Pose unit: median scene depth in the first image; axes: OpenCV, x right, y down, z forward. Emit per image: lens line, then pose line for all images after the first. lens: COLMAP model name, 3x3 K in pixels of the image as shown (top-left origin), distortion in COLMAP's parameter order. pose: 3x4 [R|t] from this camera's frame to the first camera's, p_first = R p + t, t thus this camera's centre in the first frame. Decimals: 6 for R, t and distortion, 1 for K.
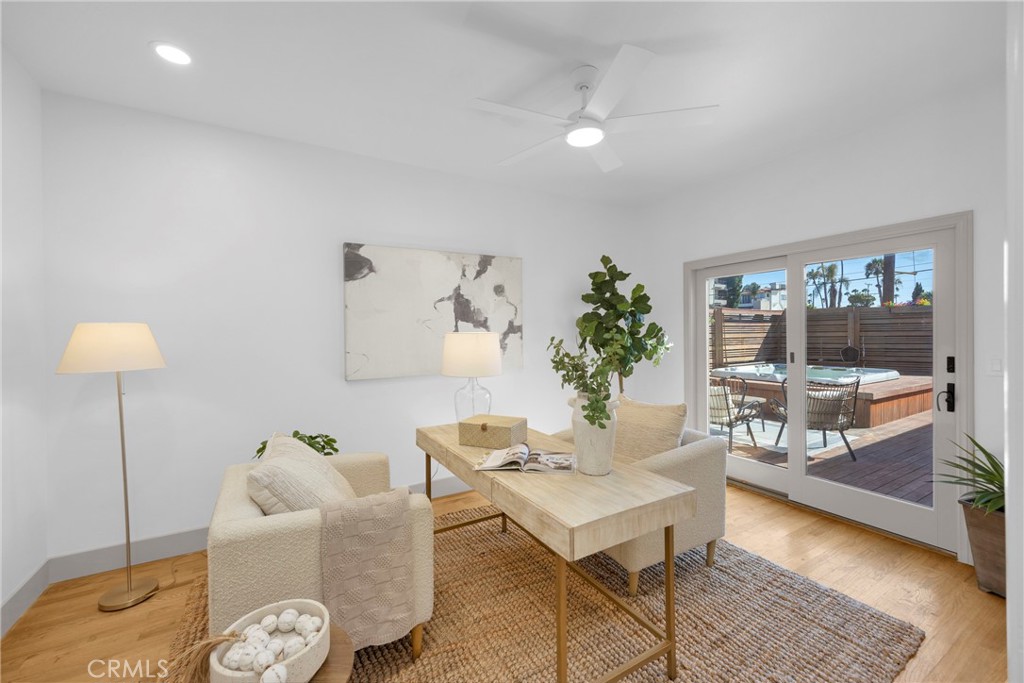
lens RADIAL K [[402.3, 0, 518.4], [0, 402.3, 336.4], [0, 0, 1]] dist [-0.000147, -0.000184]
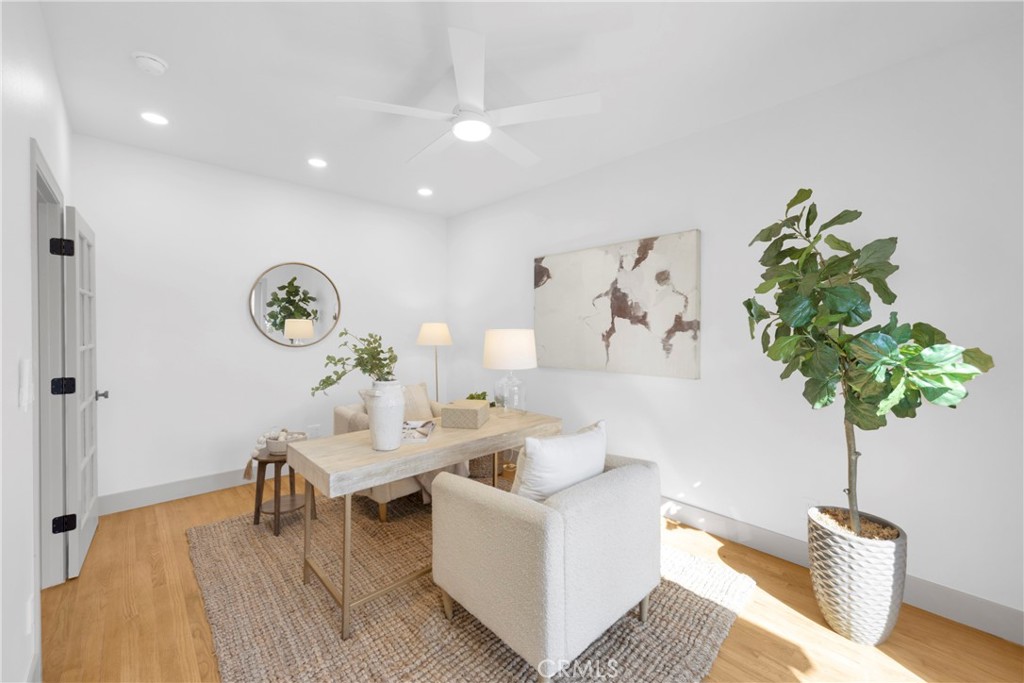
lens RADIAL K [[402.3, 0, 518.4], [0, 402.3, 336.4], [0, 0, 1]] dist [-0.000147, -0.000184]
pose [[0.236747, 0.028823, -0.971144, 0.701546], [-0.018467, 0.999513, 0.025163, -0.012689], [0.971396, 0.011977, 0.237163, 0.552618]]
